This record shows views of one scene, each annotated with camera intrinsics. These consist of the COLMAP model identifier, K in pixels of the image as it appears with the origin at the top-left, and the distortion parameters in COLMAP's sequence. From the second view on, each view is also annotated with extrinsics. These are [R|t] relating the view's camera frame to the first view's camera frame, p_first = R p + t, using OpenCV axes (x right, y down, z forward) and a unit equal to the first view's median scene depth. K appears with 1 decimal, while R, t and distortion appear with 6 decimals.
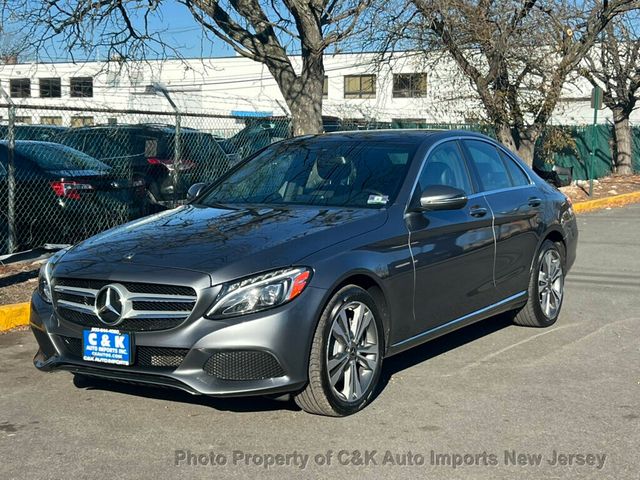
lens RADIAL K [[964.7, 0, 320.6], [0, 964.7, 241.9], [0, 0, 1]] dist [0.070936, 0.000000]
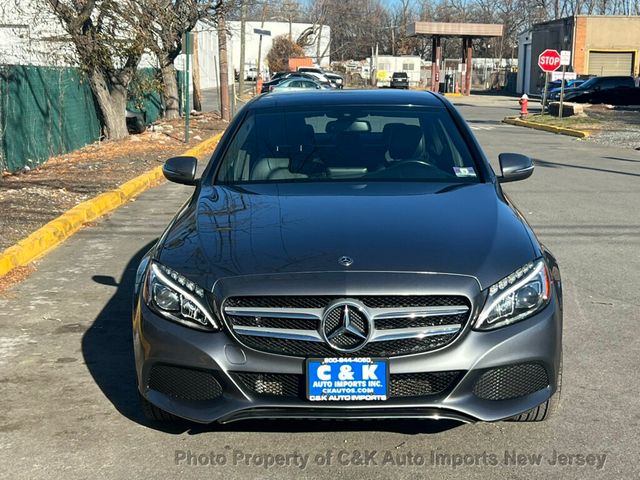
lens RADIAL K [[964.7, 0, 325.2], [0, 964.7, 238.0], [0, 0, 1]] dist [0.070936, 0.000000]
pose [[0.864894, -0.070804, 0.496936, -0.610803], [0.042672, 0.996789, 0.067754, -0.058993], [-0.500138, -0.037394, 0.865138, 0.337355]]
